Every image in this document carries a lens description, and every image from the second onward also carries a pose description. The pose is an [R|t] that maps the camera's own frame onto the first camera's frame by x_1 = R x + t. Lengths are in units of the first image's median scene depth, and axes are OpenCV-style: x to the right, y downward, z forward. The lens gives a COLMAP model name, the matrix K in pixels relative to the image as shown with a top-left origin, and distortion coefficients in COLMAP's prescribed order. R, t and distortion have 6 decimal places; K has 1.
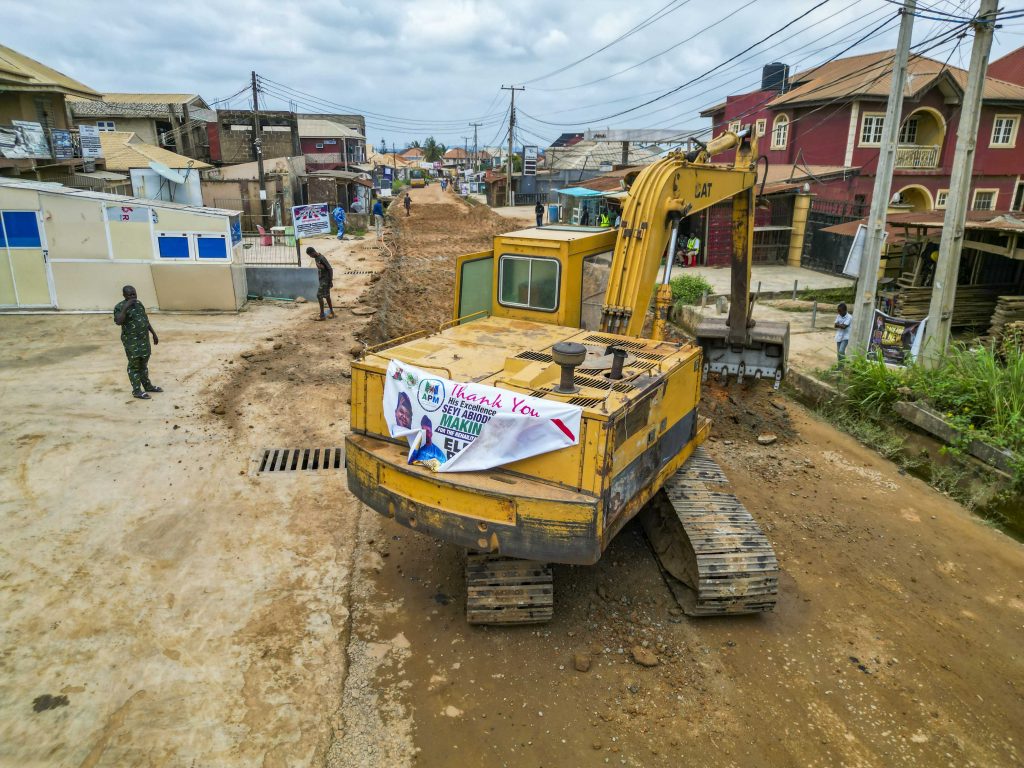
lens RADIAL K [[746.7, 0, 512.0], [0, 746.7, 384.0], [0, 0, 1]] dist [0.039695, -0.001058]
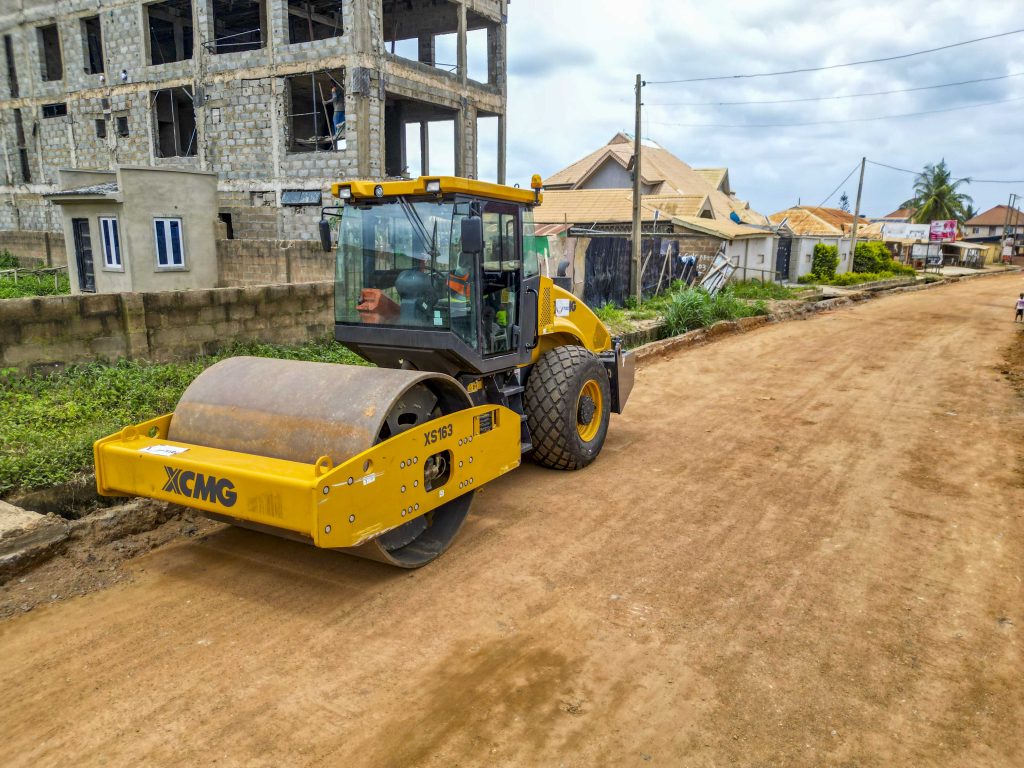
lens RADIAL K [[746.7, 0, 512.0], [0, 746.7, 384.0], [0, 0, 1]] dist [0.039695, -0.001058]
pose [[0.815343, 0.111750, -0.568091, -0.052325], [-0.168356, 0.984559, -0.047955, -0.161474], [0.553960, 0.134742, 0.821567, 0.572718]]
